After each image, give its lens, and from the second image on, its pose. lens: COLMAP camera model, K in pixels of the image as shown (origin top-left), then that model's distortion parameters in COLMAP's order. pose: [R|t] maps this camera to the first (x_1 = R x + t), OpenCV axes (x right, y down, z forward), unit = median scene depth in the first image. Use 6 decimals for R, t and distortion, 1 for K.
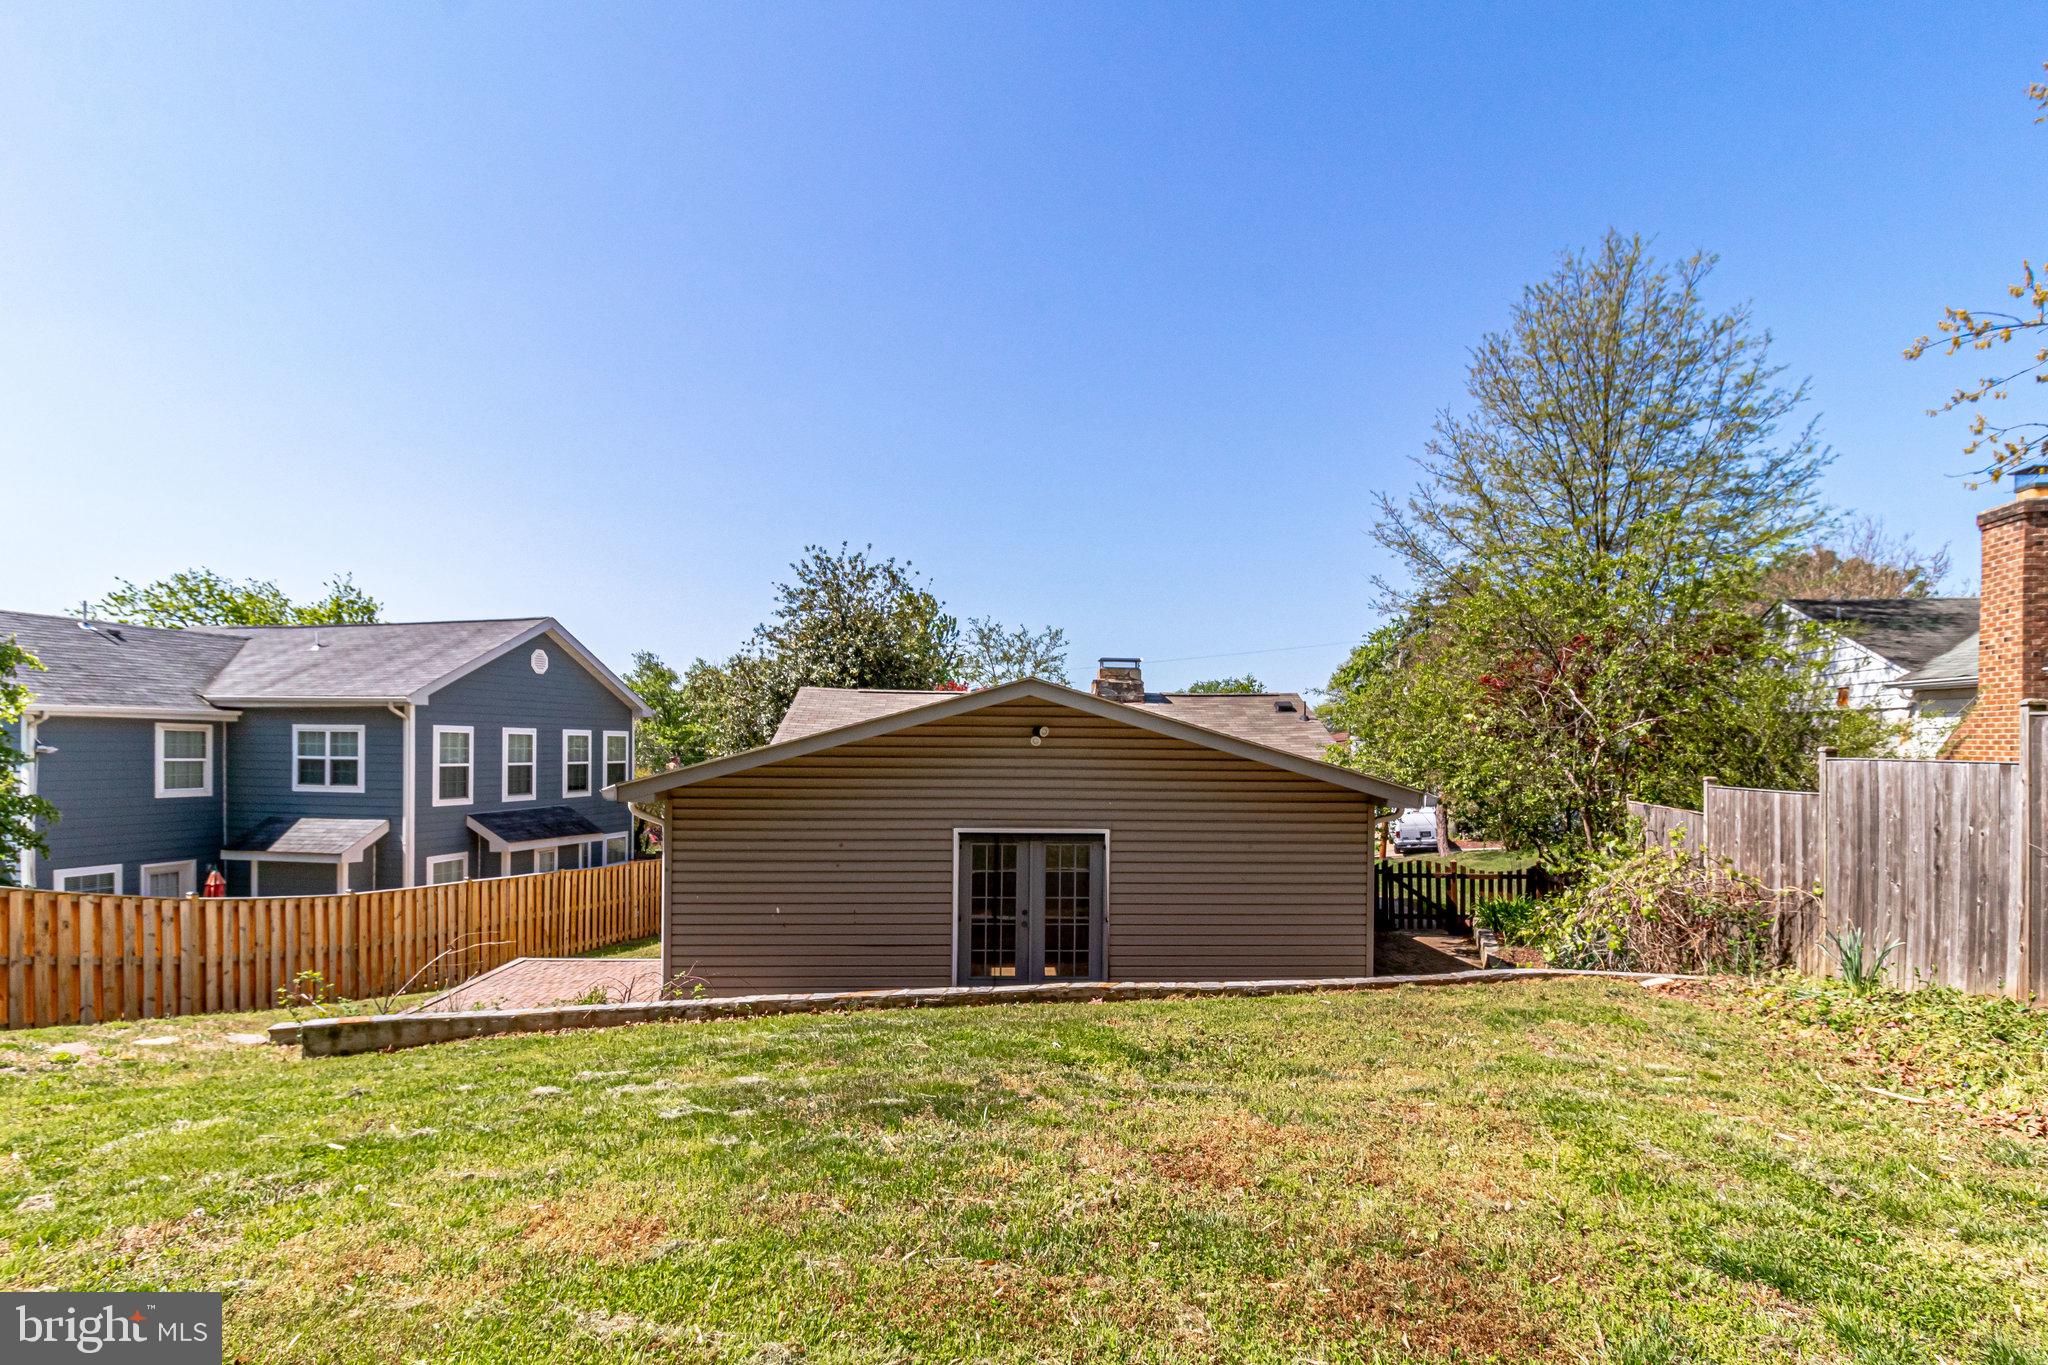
lens RADIAL K [[985.7, 0, 1023.5], [0, 985.7, 760.1], [0, 0, 1]] dist [0.001124, 0.000242]
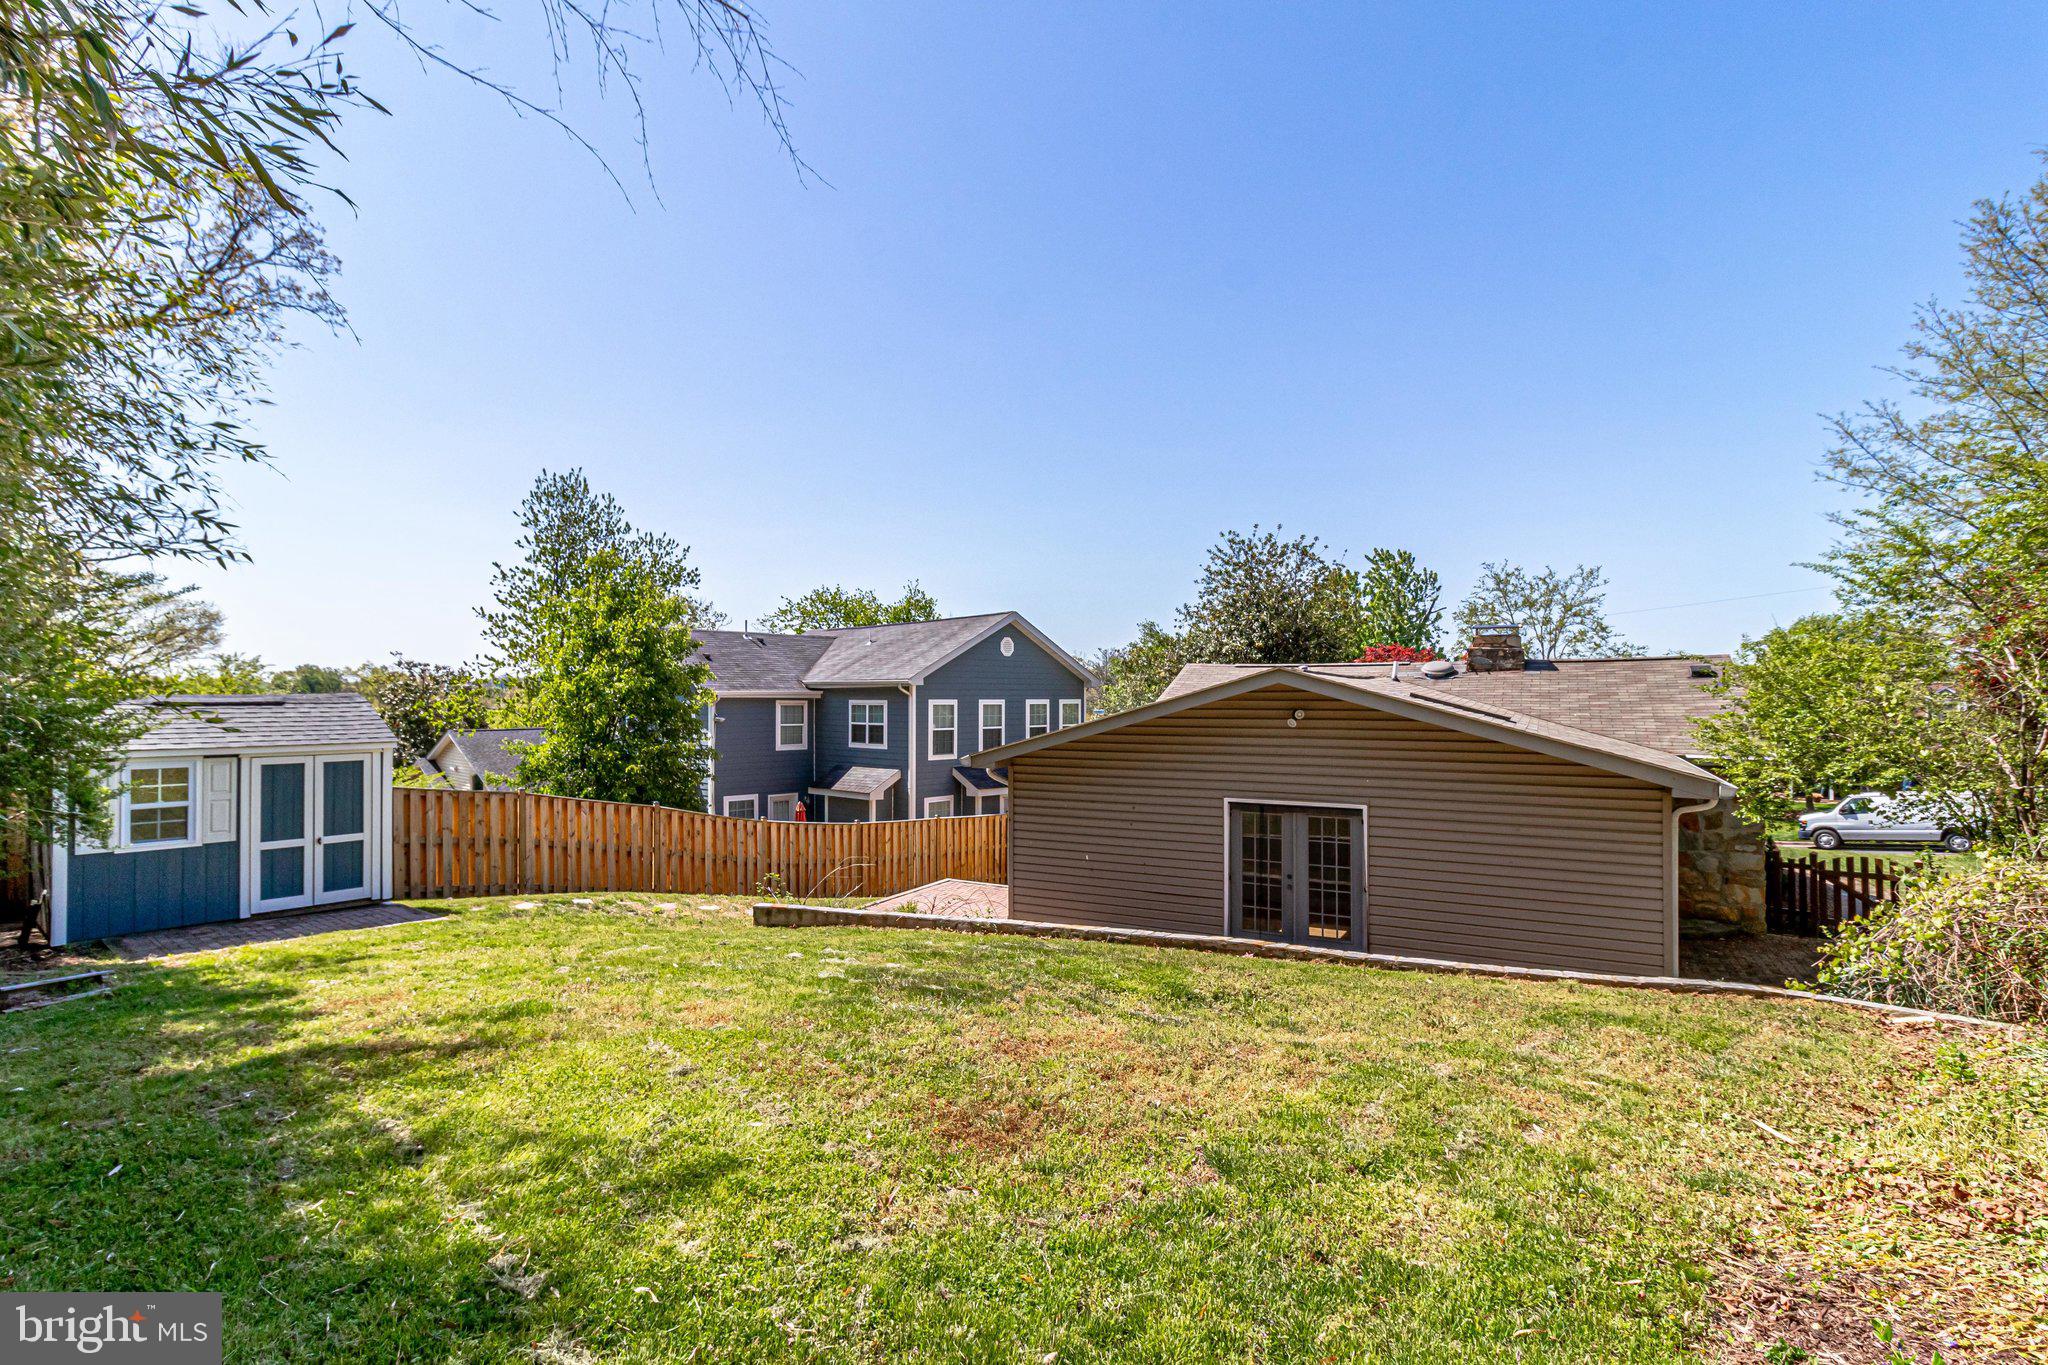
lens RADIAL K [[958.1, 0, 1024.0], [0, 958.1, 682.5], [0, 0, 1]] dist [0.001737, 0.000099]
pose [[0.857134, -0.017391, -0.514799, 0.208126], [0.002491, 0.999558, -0.029620, -0.022348], [0.515087, 0.024106, 0.856799, -0.058158]]
